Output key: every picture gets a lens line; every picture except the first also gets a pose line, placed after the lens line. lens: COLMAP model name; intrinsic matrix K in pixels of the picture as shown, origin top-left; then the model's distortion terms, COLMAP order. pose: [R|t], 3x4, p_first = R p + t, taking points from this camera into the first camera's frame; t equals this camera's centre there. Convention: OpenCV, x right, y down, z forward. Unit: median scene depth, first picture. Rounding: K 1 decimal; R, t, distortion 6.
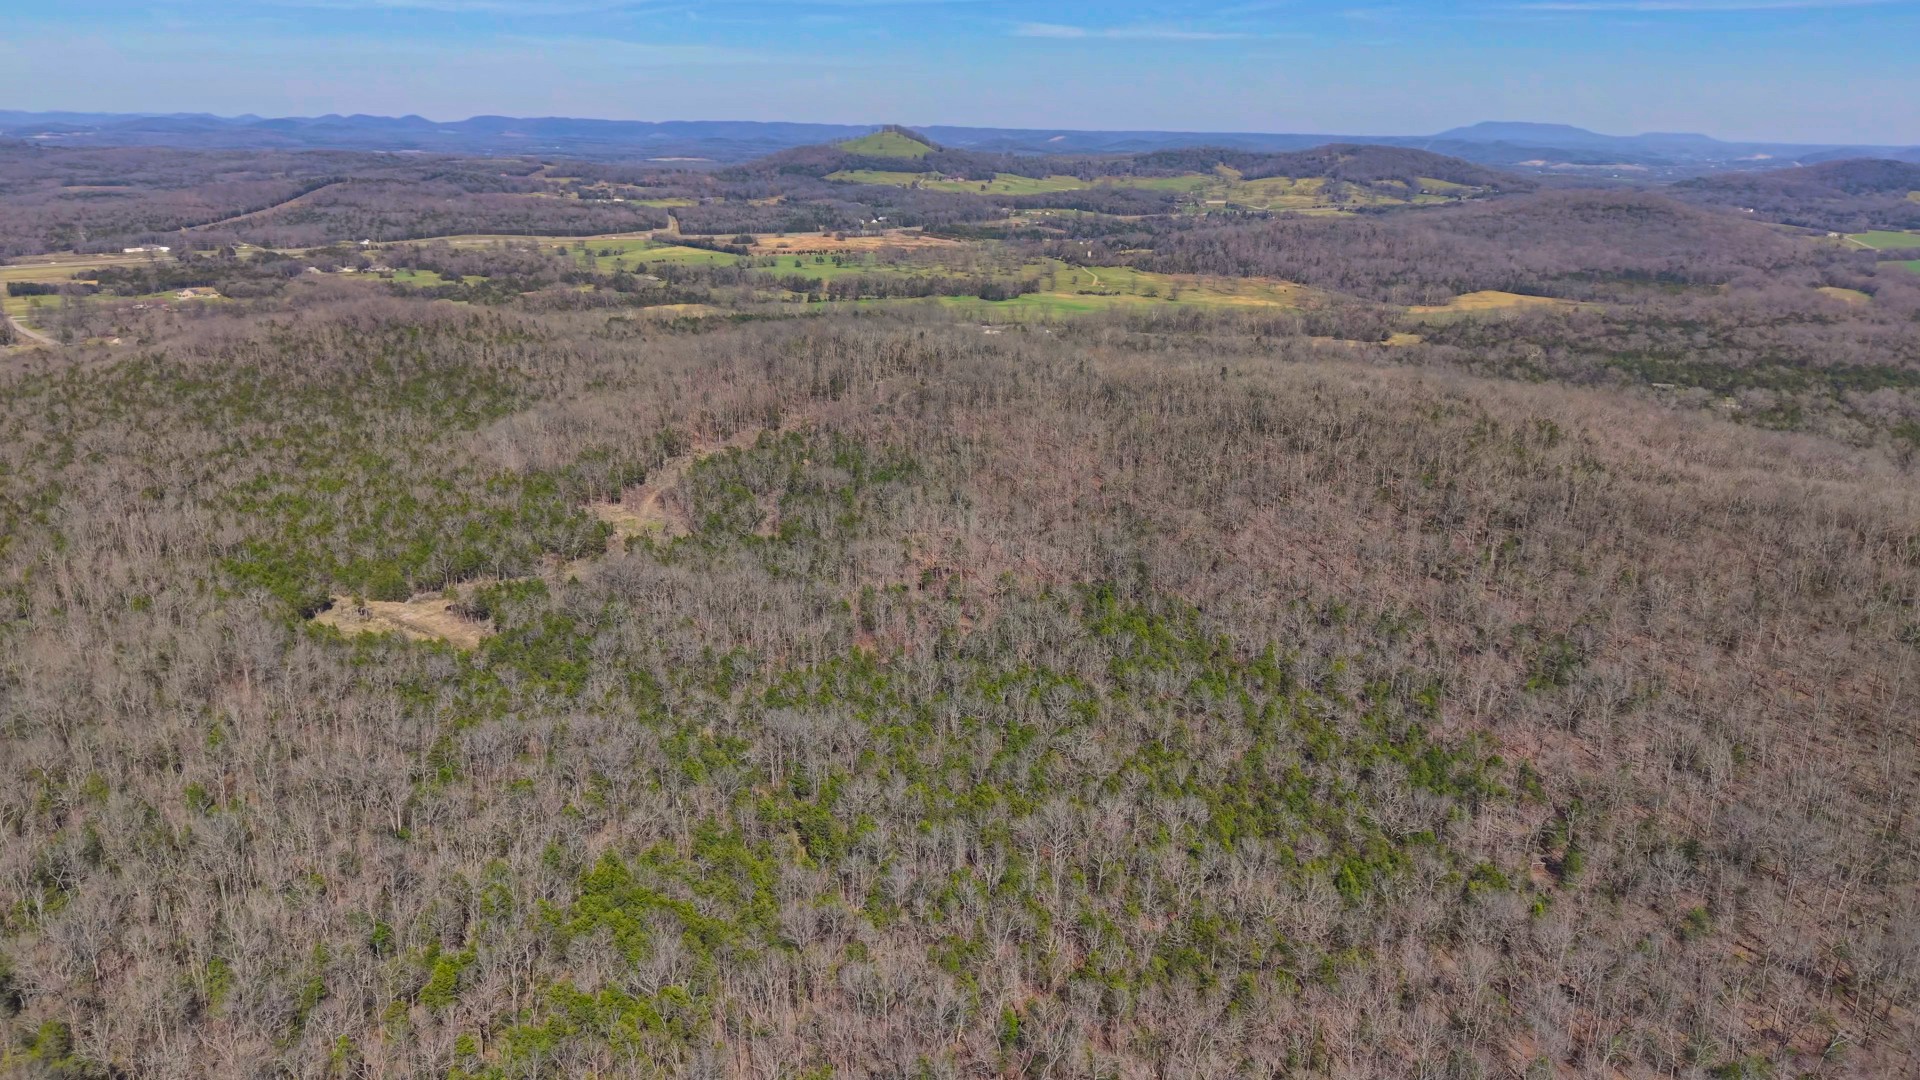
lens RADIAL K [[1374.2, 0, 960.0], [0, 1374.2, 540.0], [0, 0, 1]] dist [-0.000124, -0.035251]
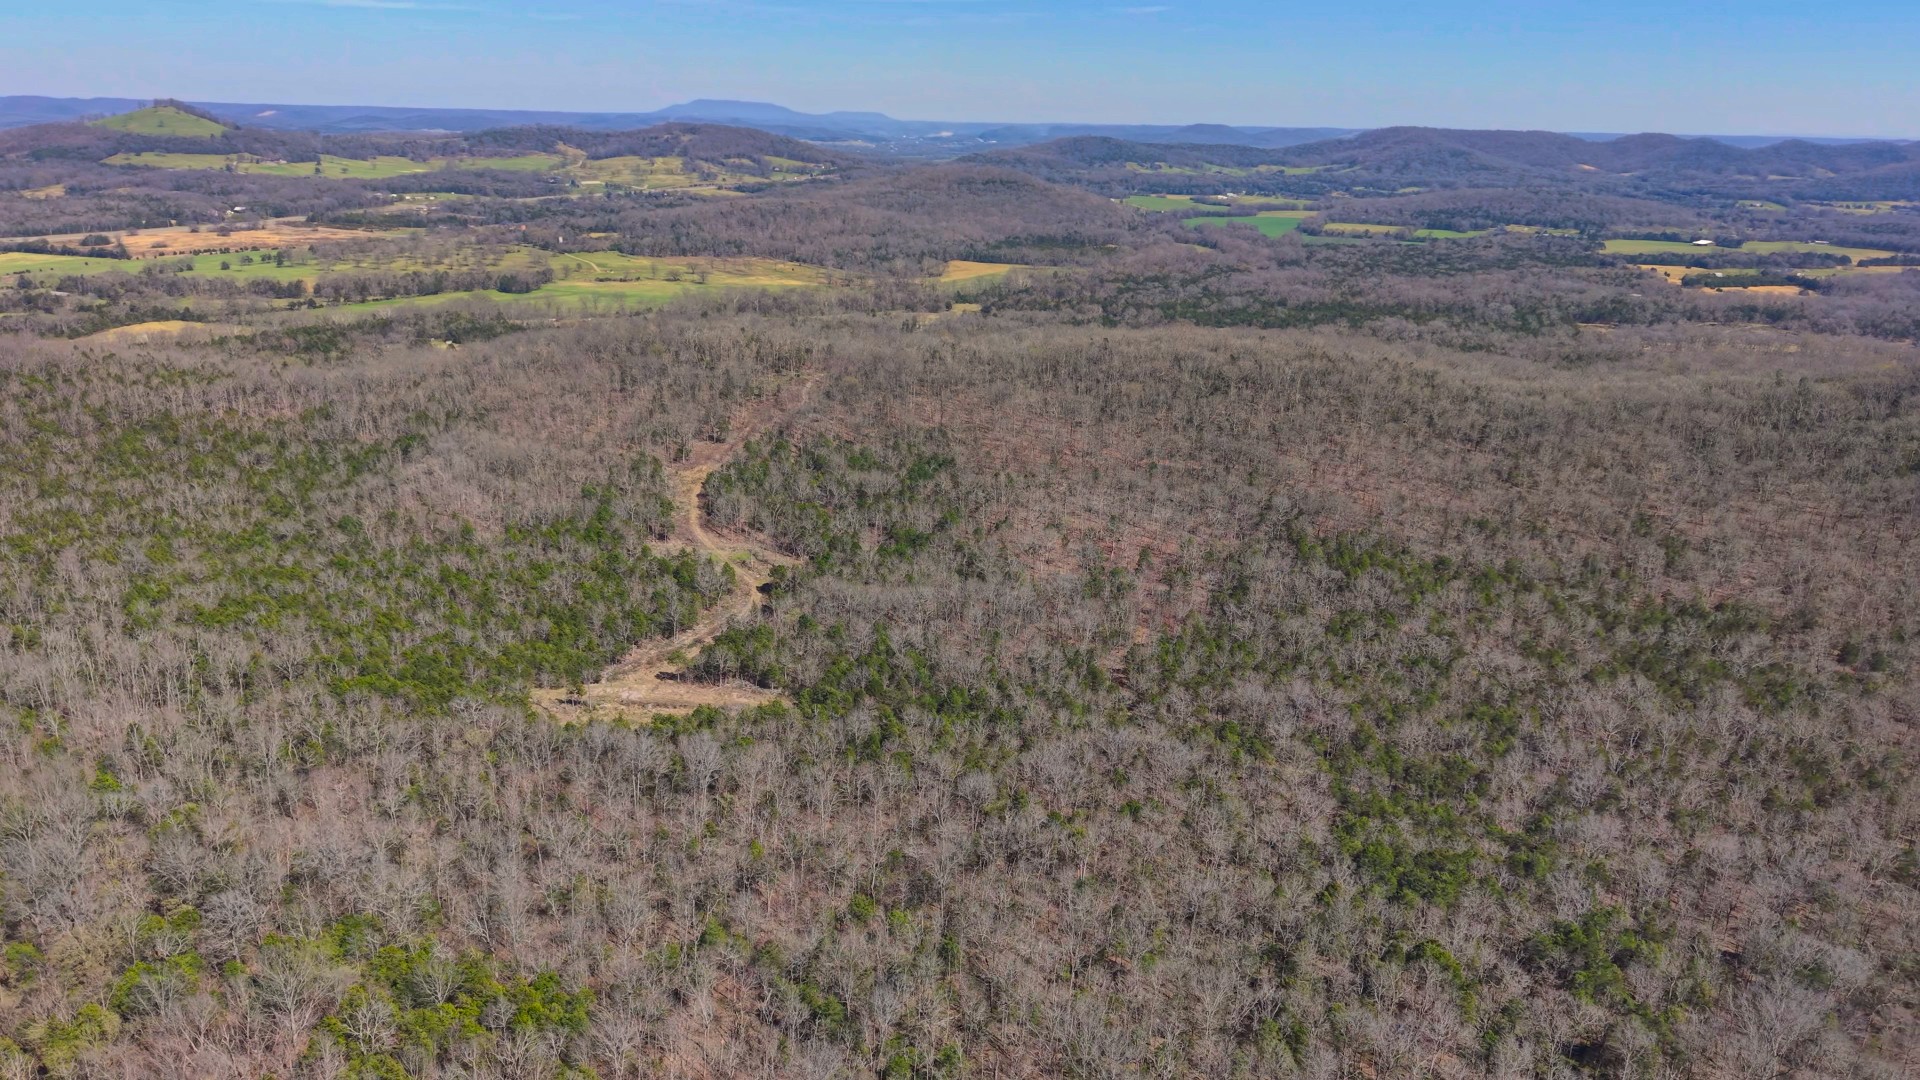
lens RADIAL K [[1374.2, 0, 960.0], [0, 1374.2, 540.0], [0, 0, 1]] dist [-0.000124, -0.035251]
pose [[0.841512, -0.149706, 0.519082, -0.125201], [0.141857, 0.988354, 0.055074, -0.011363], [-0.521281, 0.027290, 0.852949, 0.038421]]
